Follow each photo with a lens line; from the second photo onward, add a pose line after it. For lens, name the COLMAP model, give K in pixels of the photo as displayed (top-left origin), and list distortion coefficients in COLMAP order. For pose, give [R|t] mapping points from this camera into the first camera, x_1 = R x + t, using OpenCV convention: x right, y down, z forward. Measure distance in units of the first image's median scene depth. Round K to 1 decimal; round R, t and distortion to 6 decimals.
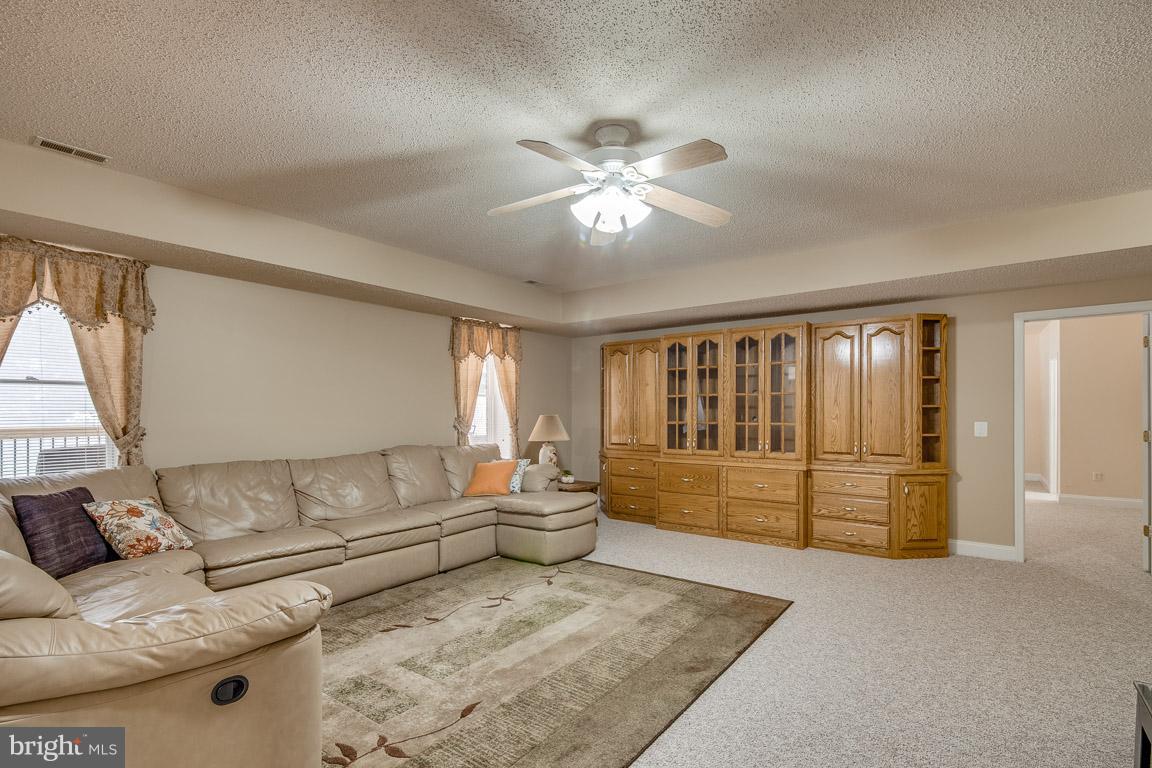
lens RADIAL K [[528.6, 0, 577.7], [0, 528.6, 405.9], [0, 0, 1]] dist [-0.009422, 0.000390]
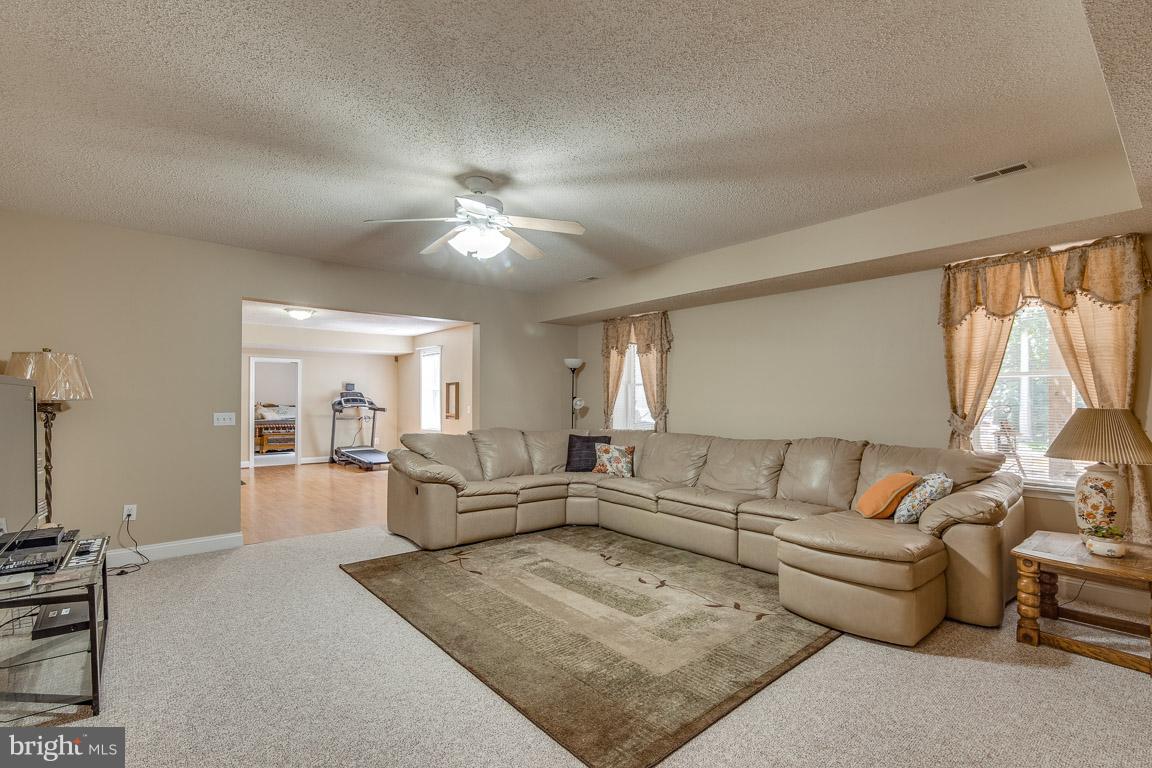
lens RADIAL K [[525.6, 0, 570.5], [0, 525.6, 390.7], [0, 0, 1]] dist [-0.001033, -0.000570]
pose [[-0.216253, -0.013917, -0.976238, 0.888410], [0.009464, 0.999822, -0.016350, 0.007630], [0.976291, -0.012775, -0.216083, 1.055876]]
